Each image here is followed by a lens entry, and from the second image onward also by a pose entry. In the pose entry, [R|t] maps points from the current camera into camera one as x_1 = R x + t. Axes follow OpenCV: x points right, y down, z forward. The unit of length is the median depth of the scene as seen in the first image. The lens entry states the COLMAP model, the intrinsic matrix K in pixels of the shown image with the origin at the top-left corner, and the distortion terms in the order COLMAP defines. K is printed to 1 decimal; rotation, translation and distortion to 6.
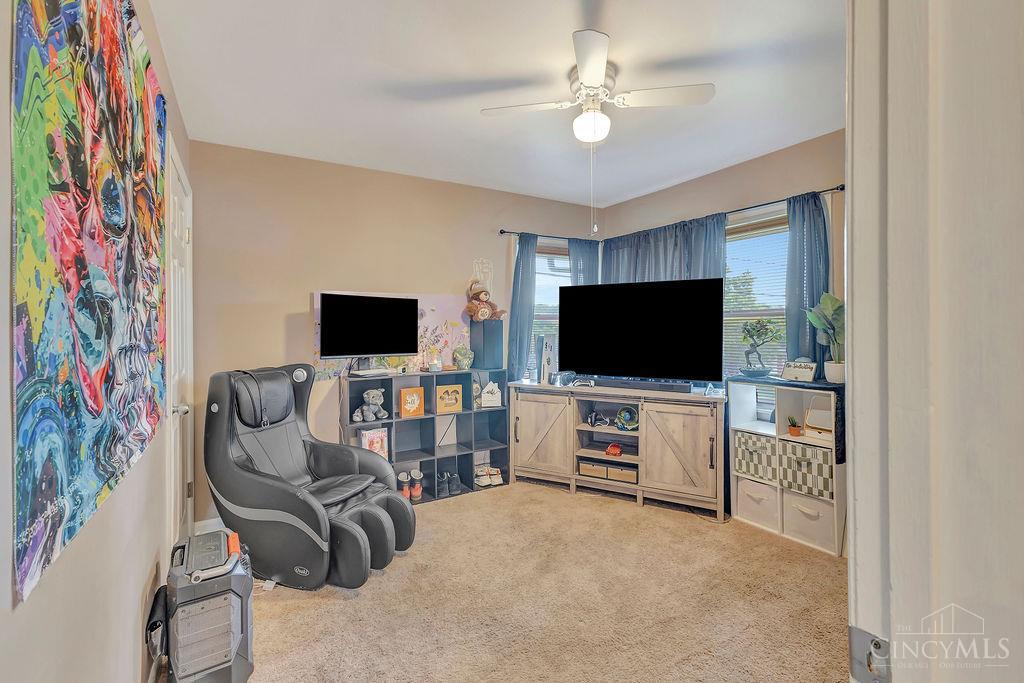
lens RADIAL K [[456.9, 0, 511.0], [0, 456.9, 320.5], [0, 0, 1]] dist [0.002683, 0.000452]
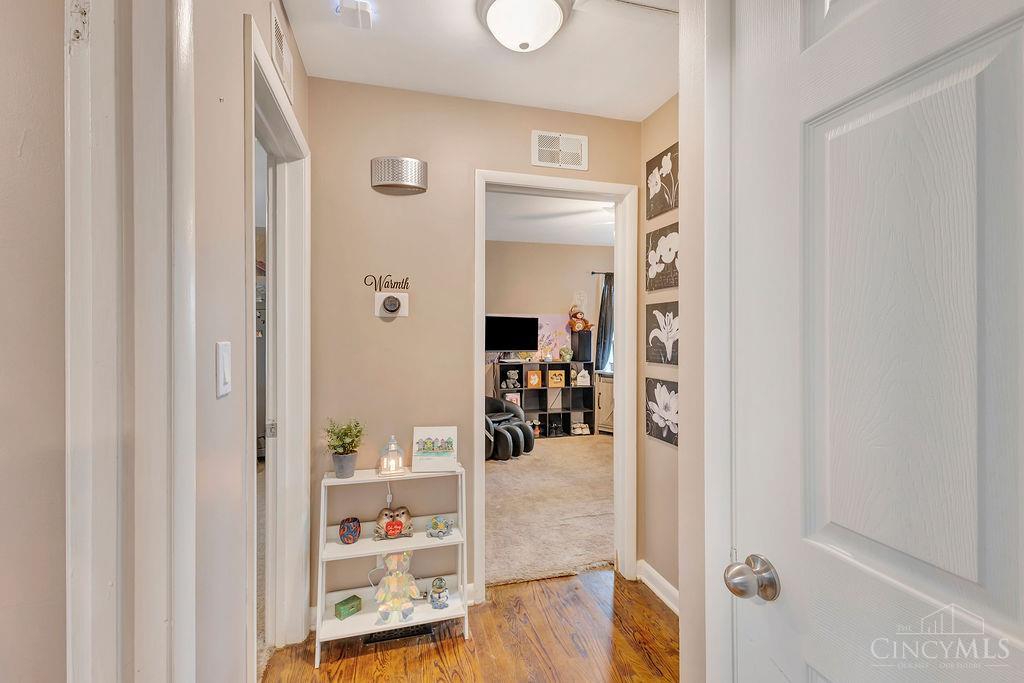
lens RADIAL K [[456.9, 0, 511.0], [0, 456.9, 320.5], [0, 0, 1]] dist [0.002683, 0.000452]
pose [[0.961785, 0.008251, -0.273683, 0.157423], [-0.009408, 0.999951, -0.002916, -0.031471], [0.273646, 0.005379, 0.961816, -0.633409]]
